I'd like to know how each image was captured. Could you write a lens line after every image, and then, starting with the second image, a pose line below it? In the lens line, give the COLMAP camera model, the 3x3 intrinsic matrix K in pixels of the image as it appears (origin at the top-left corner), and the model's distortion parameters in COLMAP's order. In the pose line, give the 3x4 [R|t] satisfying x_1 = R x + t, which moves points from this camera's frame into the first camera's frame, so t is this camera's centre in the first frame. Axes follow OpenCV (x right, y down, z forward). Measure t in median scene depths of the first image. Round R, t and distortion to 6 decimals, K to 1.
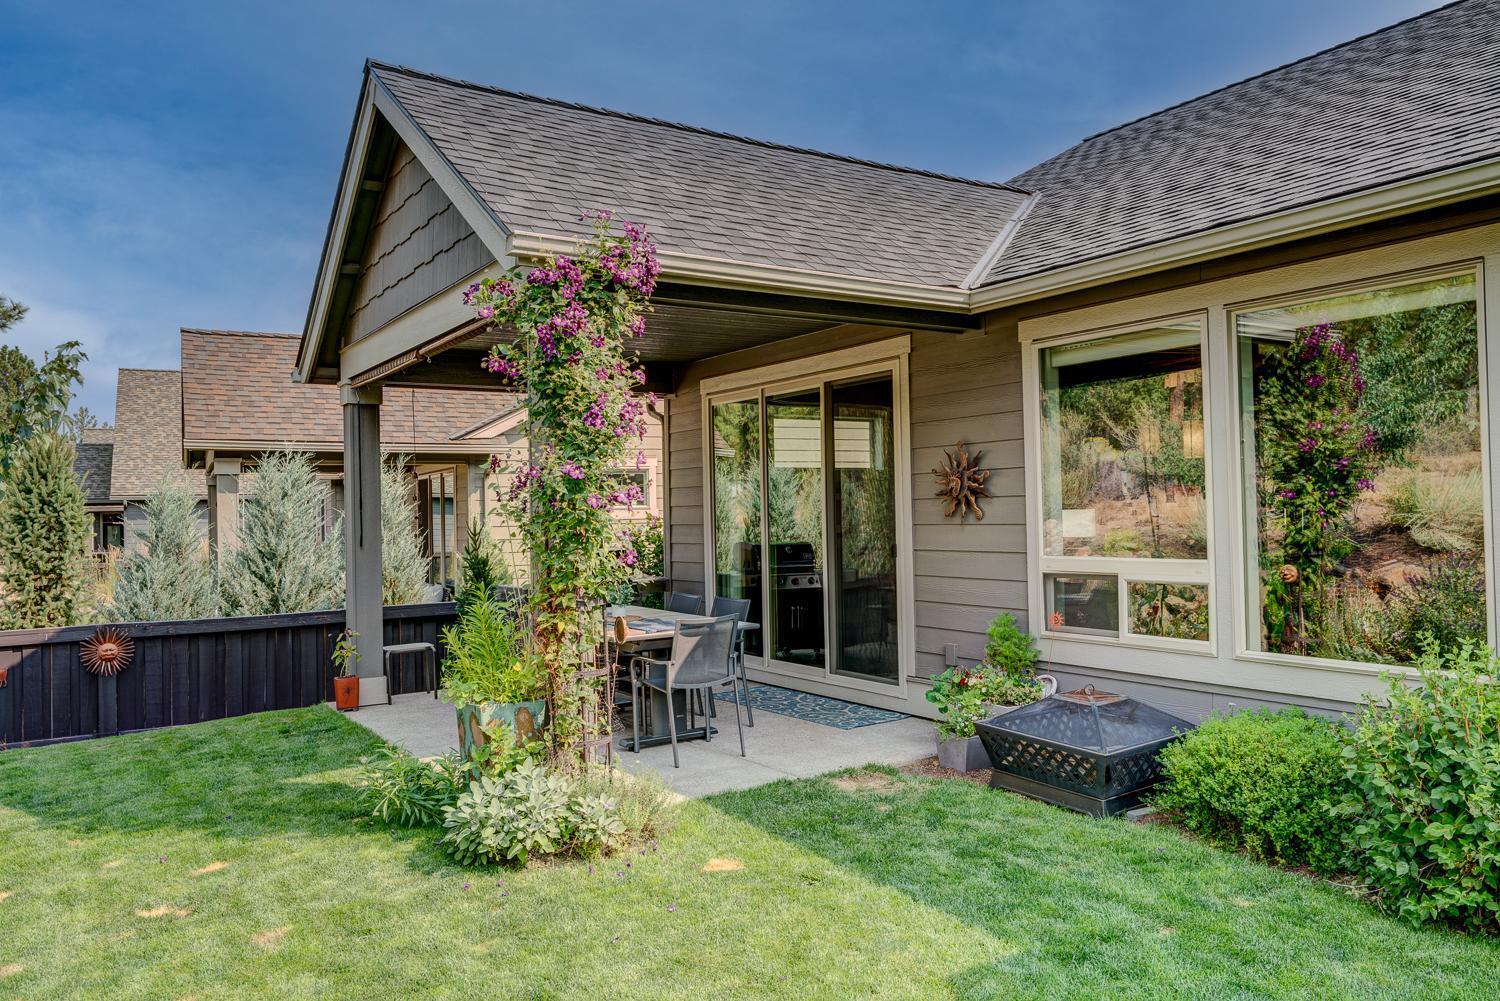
lens RADIAL K [[1110.2, 0, 750.0], [0, 1110.2, 500.5], [0, 0, 1]] dist [0.005211, 0.002284]
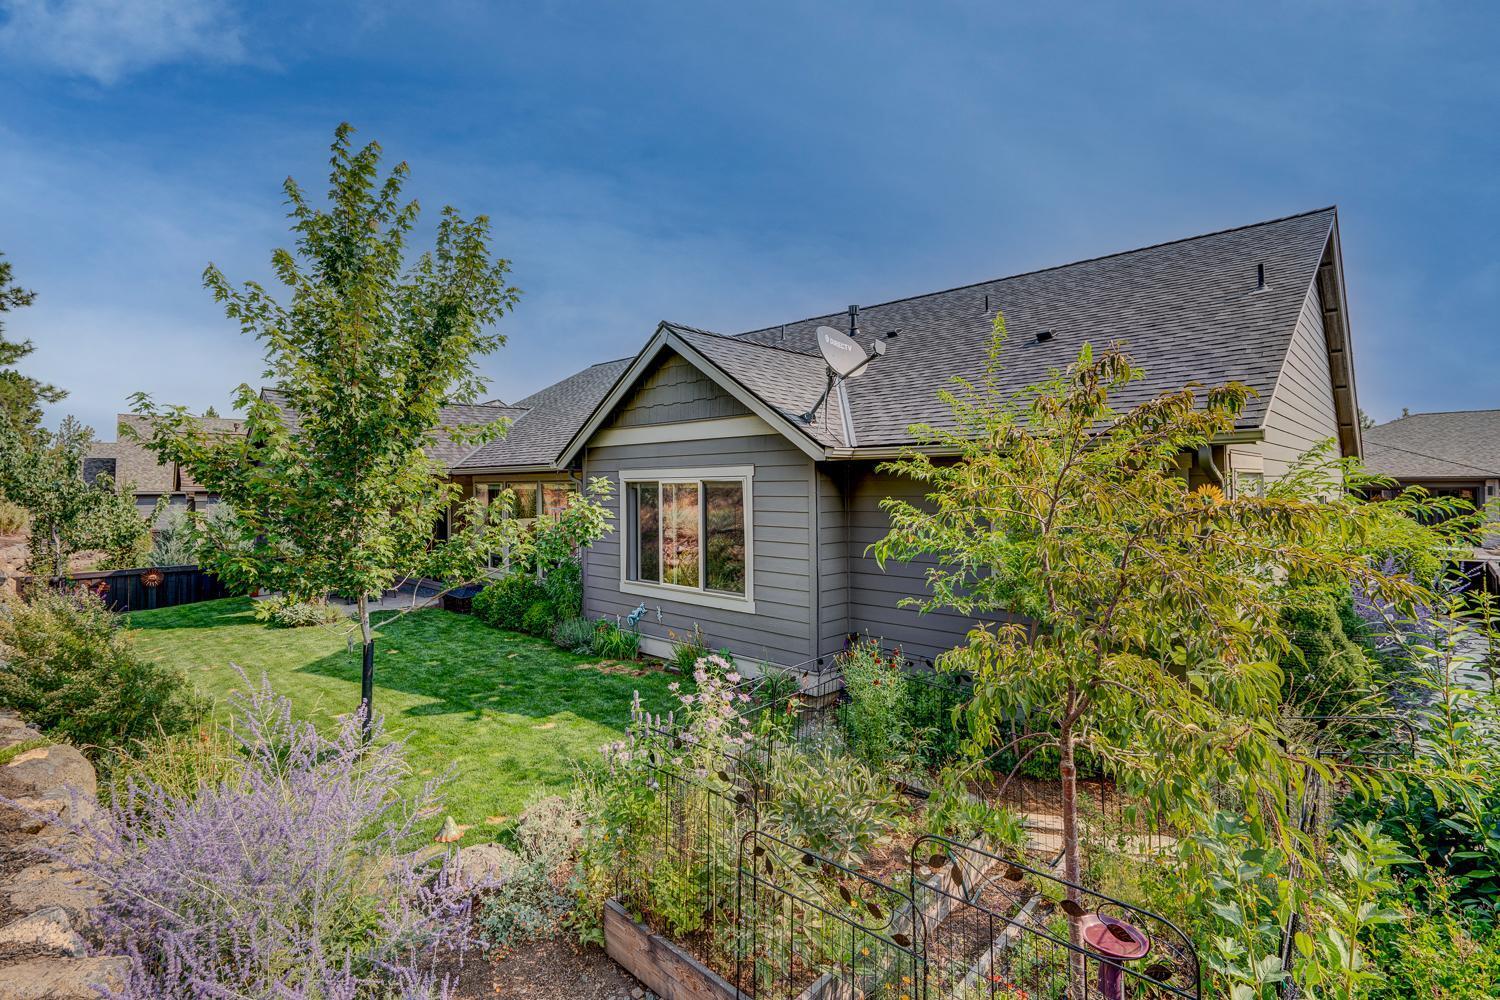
lens RADIAL K [[711.8, 0, 750.0], [0, 711.8, 500.0], [0, 0, 1]] dist [-0.004312, -0.000241]
pose [[0.971927, 0.009699, 0.235082, 0.533521], [-0.016605, 0.999486, 0.027417, -0.157883], [-0.234696, -0.030551, 0.971589, -1.278077]]
